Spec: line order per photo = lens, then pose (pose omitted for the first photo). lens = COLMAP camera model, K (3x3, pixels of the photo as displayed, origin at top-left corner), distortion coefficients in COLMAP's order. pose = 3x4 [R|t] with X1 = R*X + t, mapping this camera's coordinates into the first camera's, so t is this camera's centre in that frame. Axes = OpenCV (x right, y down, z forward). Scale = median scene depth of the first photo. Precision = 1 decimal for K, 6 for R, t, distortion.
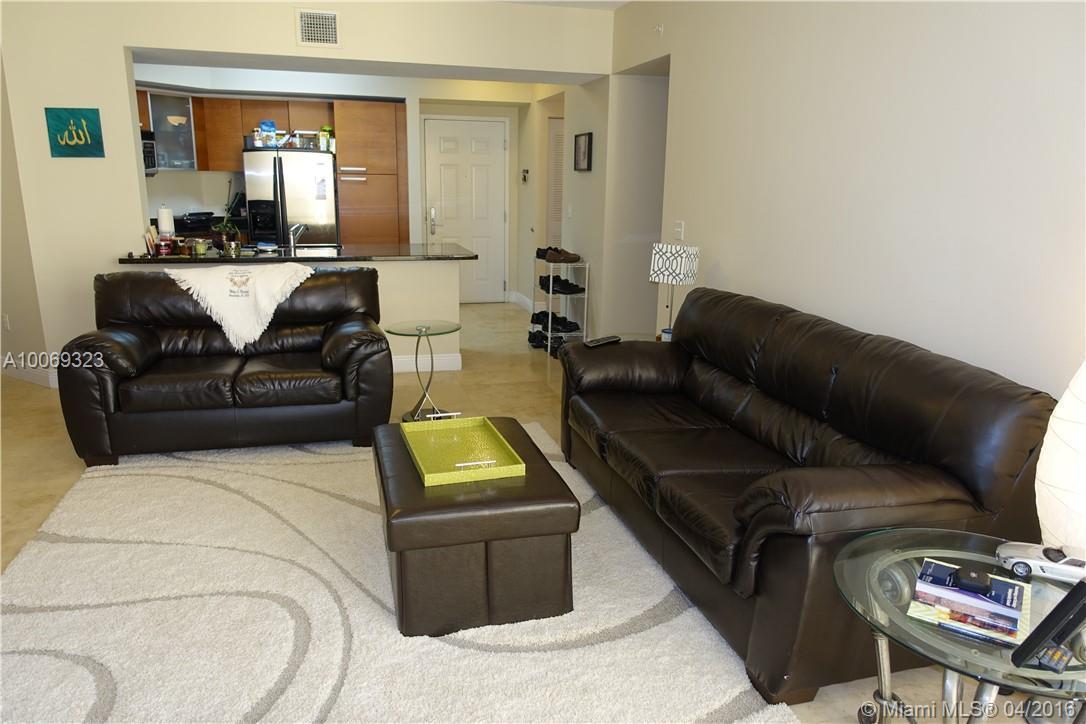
lens RADIAL K [[743.4, 0, 543.0], [0, 743.4, 362.0], [0, 0, 1]] dist [-0.007049, -0.001538]
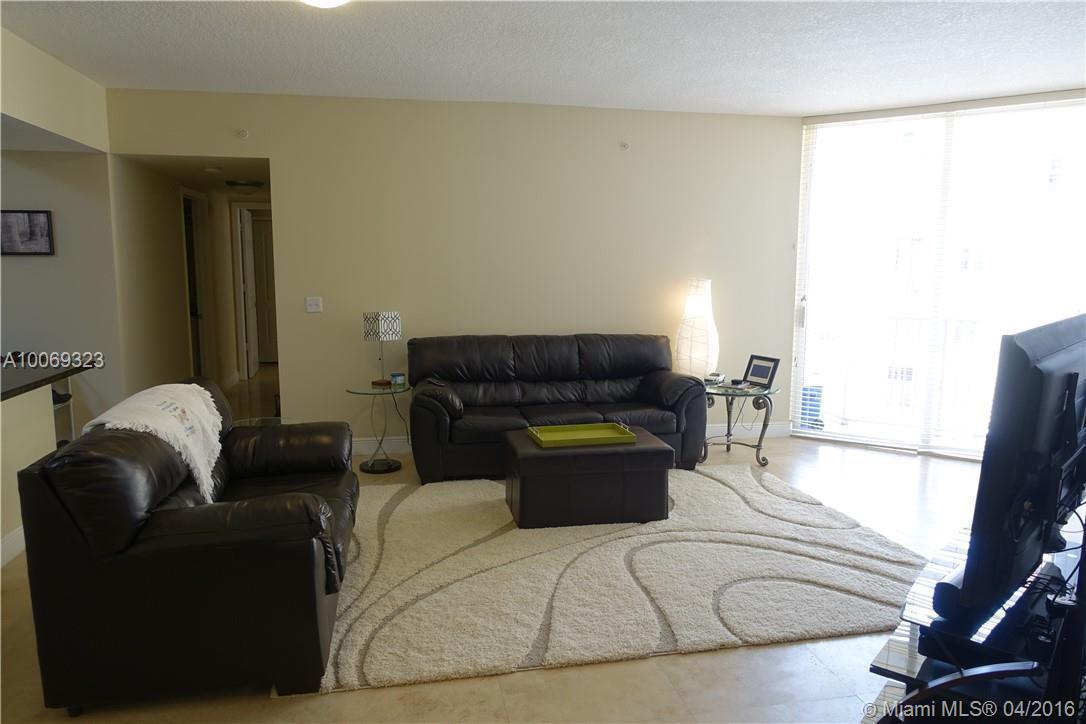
lens RADIAL K [[743.4, 0, 543.0], [0, 743.4, 362.0], [0, 0, 1]] dist [-0.007049, -0.001538]
pose [[0.070656, -0.147113, 0.986593, -1.041829], [0.238640, 0.962836, 0.126481, -0.157826], [-0.968534, 0.226503, 0.103137, 0.557184]]
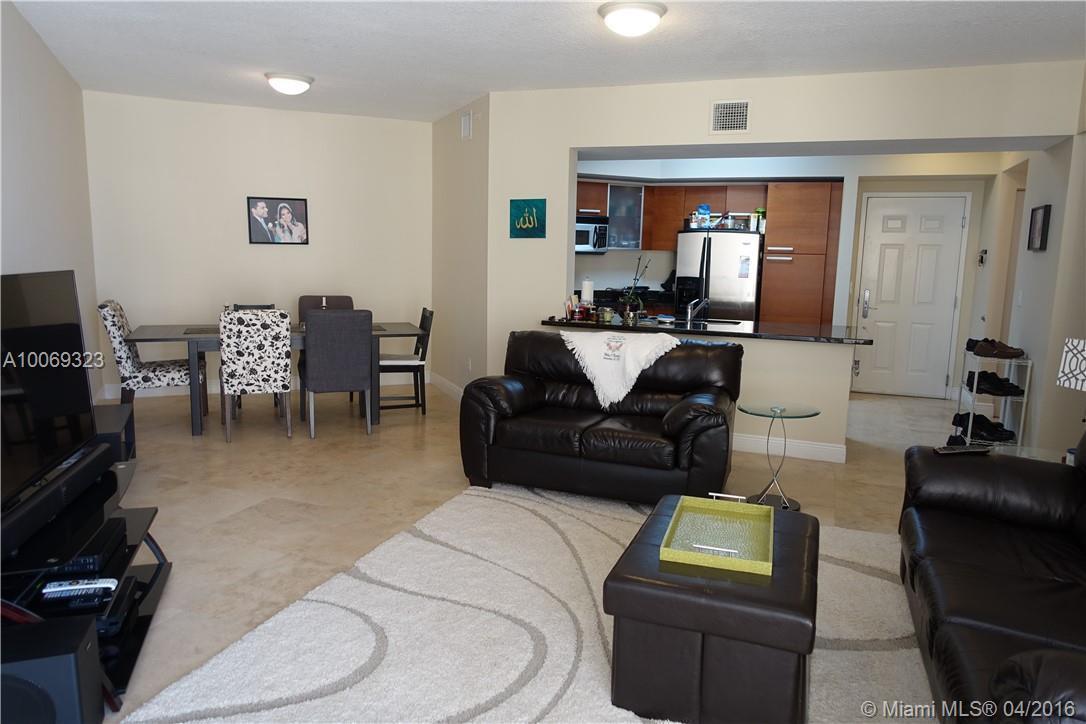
lens RADIAL K [[743.4, 0, 543.0], [0, 743.4, 362.0], [0, 0, 1]] dist [-0.007049, -0.001538]
pose [[0.804385, 0.088647, -0.587458, 0.152787], [-0.150382, 0.986985, -0.056977, -0.006177], [0.574761, 0.134174, 0.807247, 0.046696]]
